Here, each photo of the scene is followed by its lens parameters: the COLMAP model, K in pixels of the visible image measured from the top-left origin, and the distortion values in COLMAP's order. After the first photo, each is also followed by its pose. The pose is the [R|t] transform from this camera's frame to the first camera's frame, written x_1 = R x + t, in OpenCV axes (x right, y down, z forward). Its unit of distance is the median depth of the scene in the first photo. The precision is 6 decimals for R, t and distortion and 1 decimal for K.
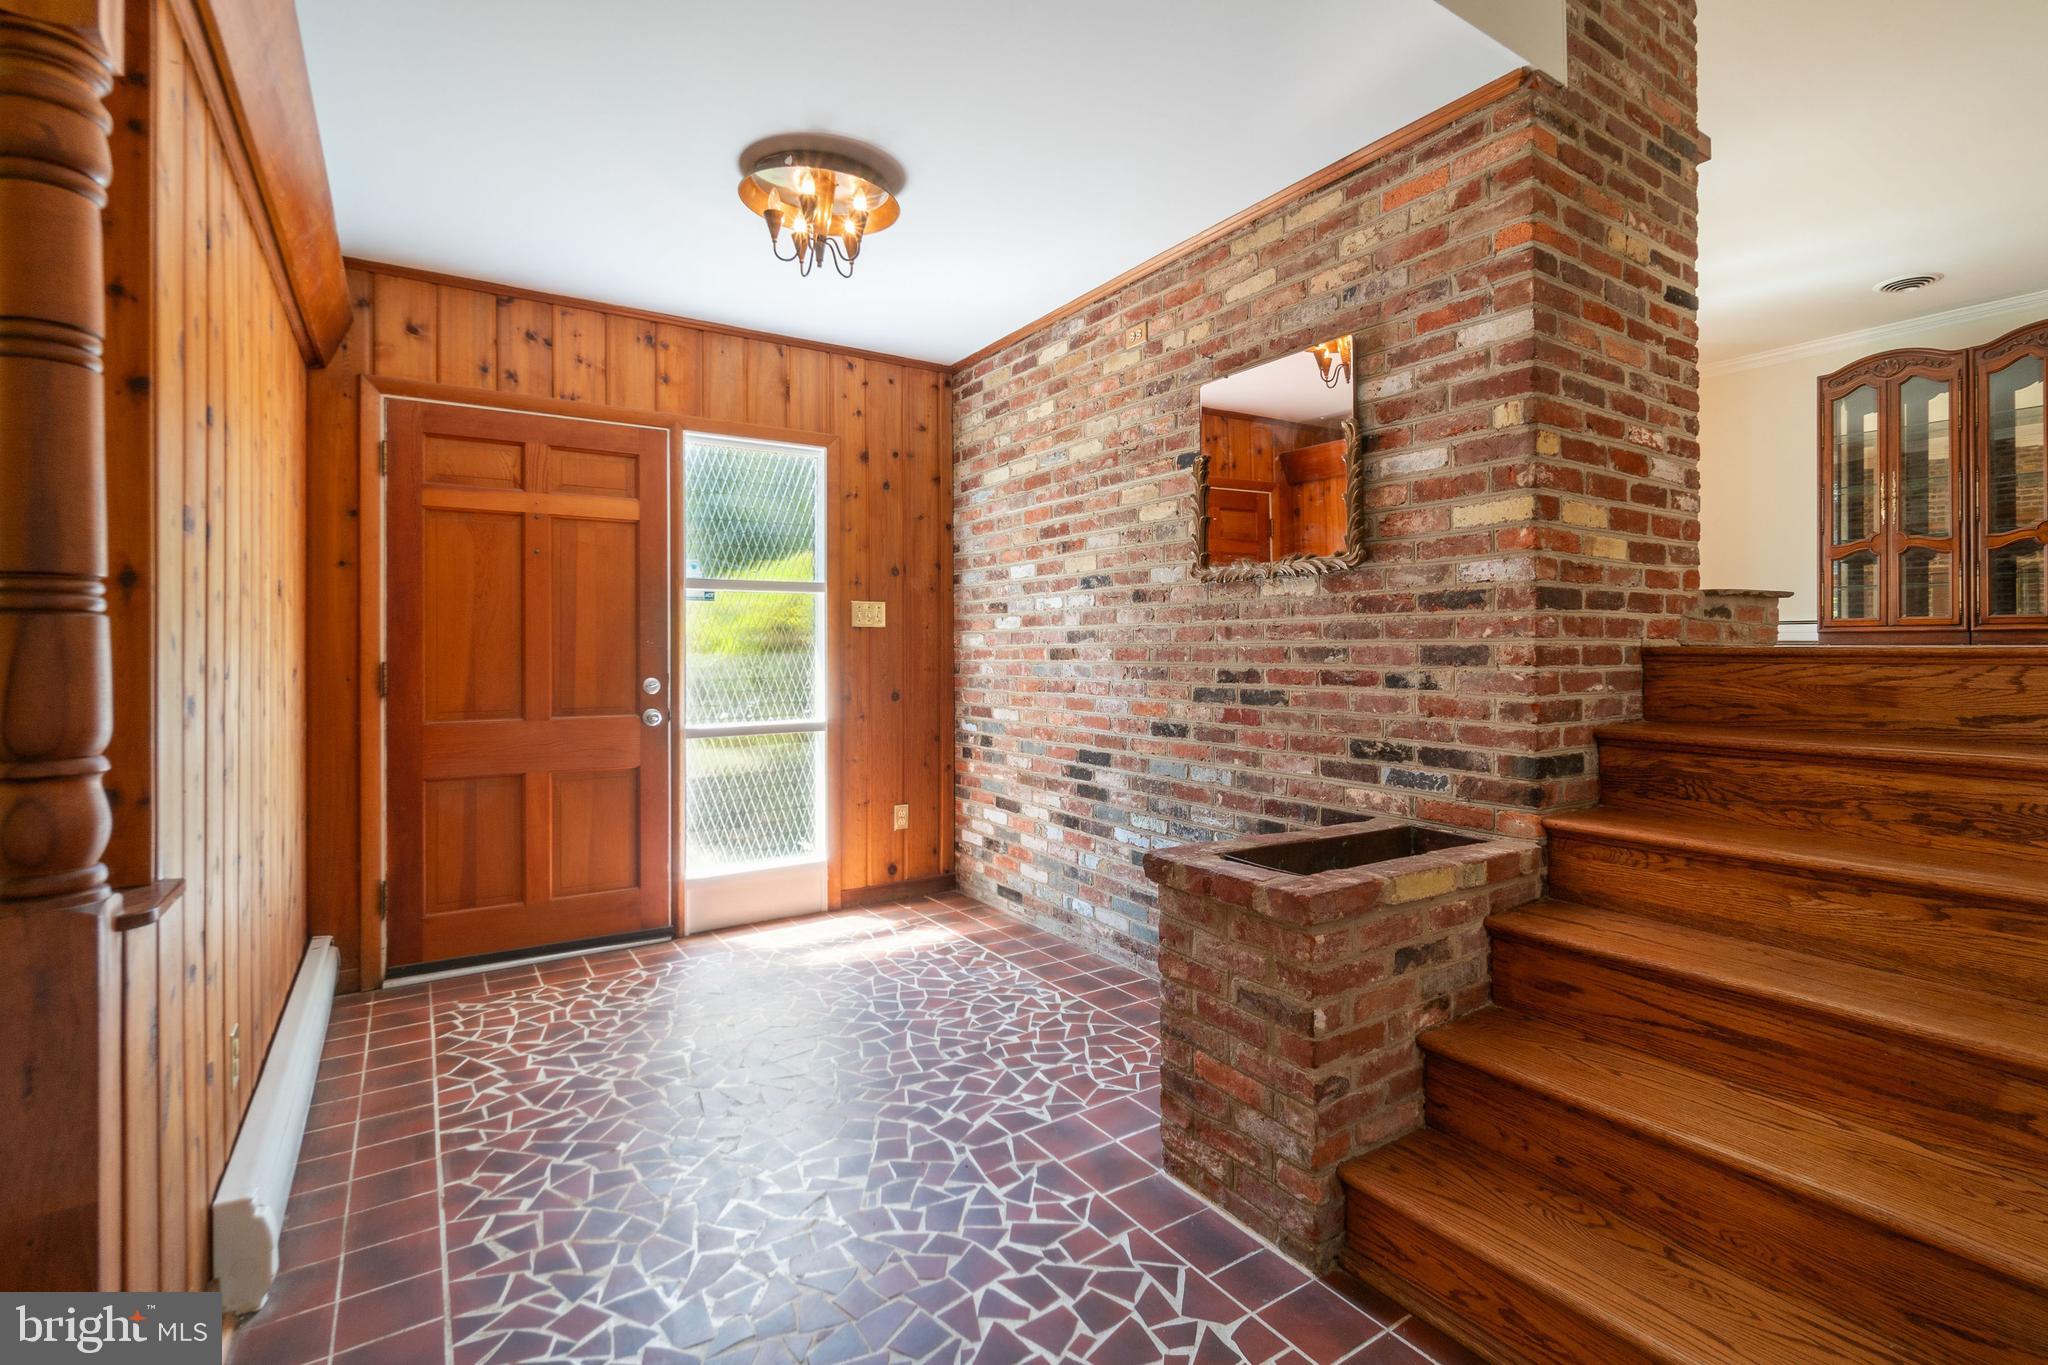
lens RADIAL K [[918.3, 0, 1039.0], [0, 918.3, 649.1], [0, 0, 1]] dist [0.001606, -0.000977]
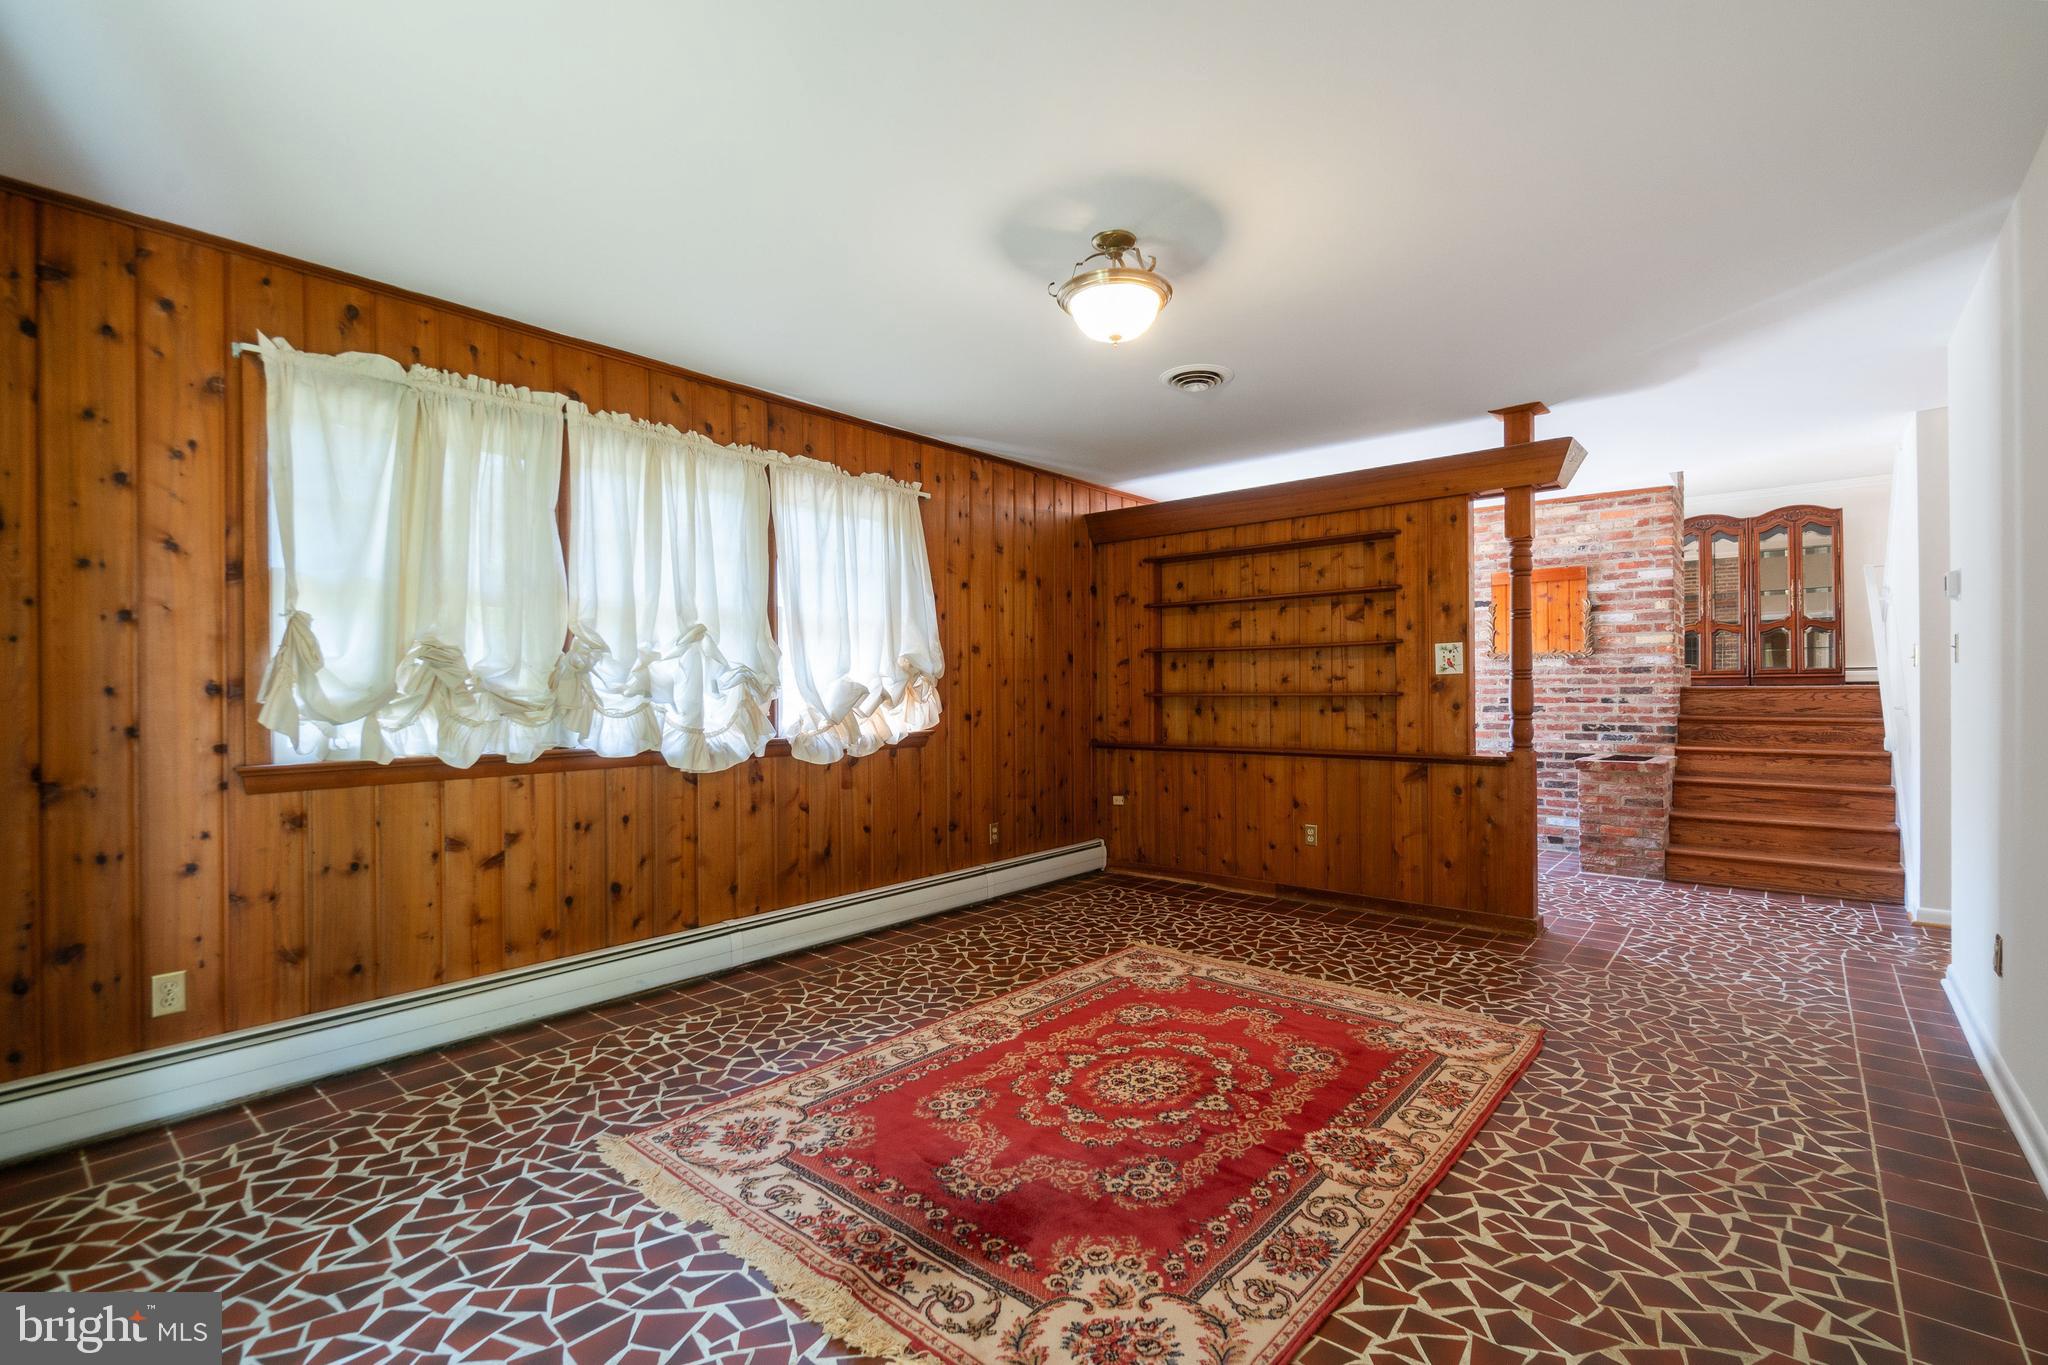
lens RADIAL K [[918.3, 0, 966.0], [0, 918.3, 690.2], [0, 0, 1]] dist [0.001606, -0.000977]
pose [[0.970282, -0.008956, 0.241812, -2.104359], [0.008054, 0.999956, 0.004718, -0.022273], [-0.241844, -0.002630, 0.970312, -1.144170]]
